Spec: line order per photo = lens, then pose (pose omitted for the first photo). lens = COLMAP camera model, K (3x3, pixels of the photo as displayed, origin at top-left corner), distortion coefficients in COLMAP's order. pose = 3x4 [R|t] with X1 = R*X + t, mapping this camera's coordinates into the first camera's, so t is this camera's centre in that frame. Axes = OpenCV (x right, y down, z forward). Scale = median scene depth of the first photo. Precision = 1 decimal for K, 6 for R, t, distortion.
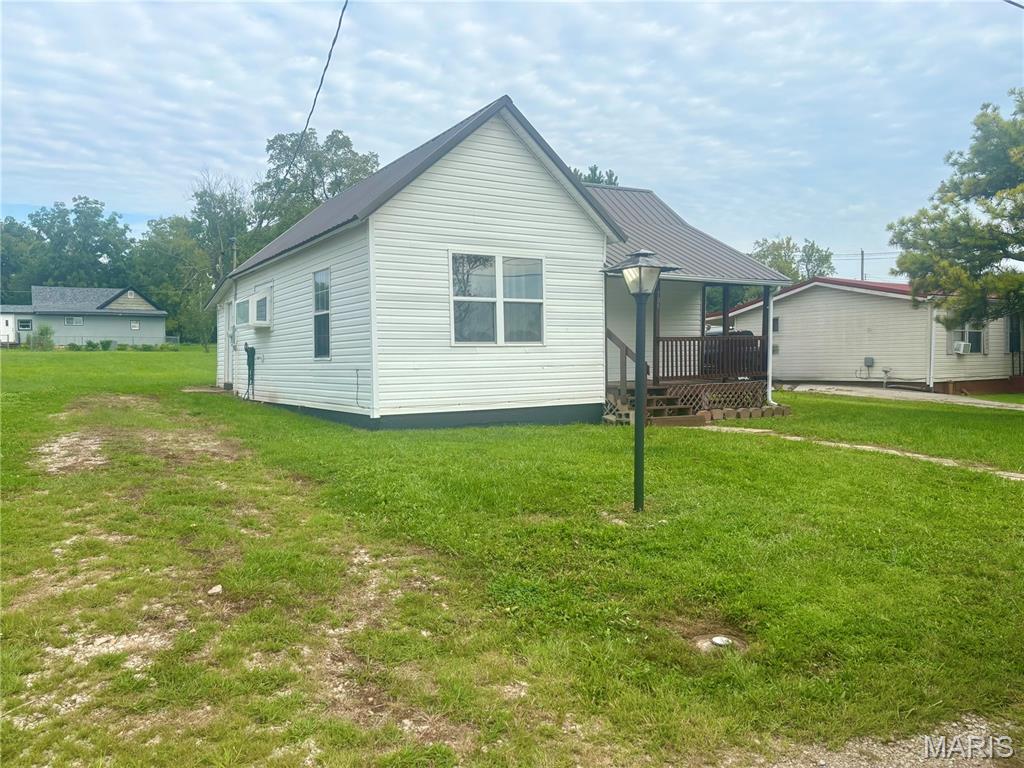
lens RADIAL K [[773.1, 0, 511.9], [0, 773.1, 386.7], [0, 0, 1]] dist [0.002046, -0.000461]
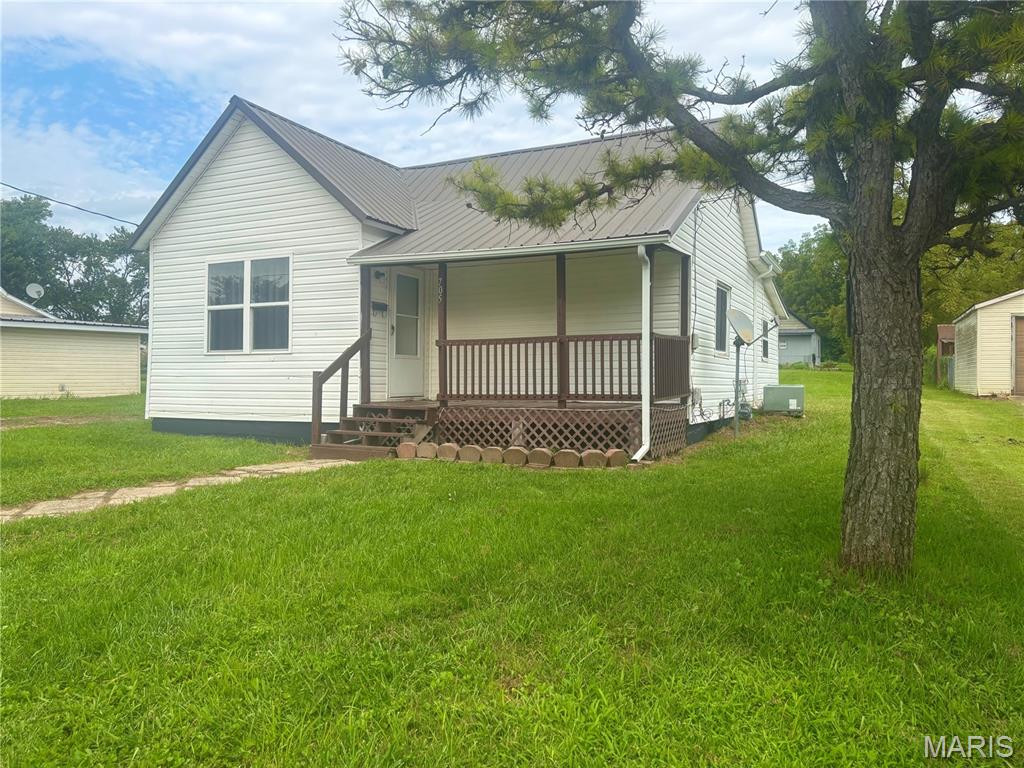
lens RADIAL K [[773.1, 0, 512.2], [0, 773.1, 380.1], [0, 0, 1]] dist [0.002046, -0.000461]
pose [[0.524898, 0.015008, -0.851033, 0.956201], [-0.046305, 0.998867, -0.010945, -0.024460], [0.849905, 0.045152, 0.524998, 0.762250]]
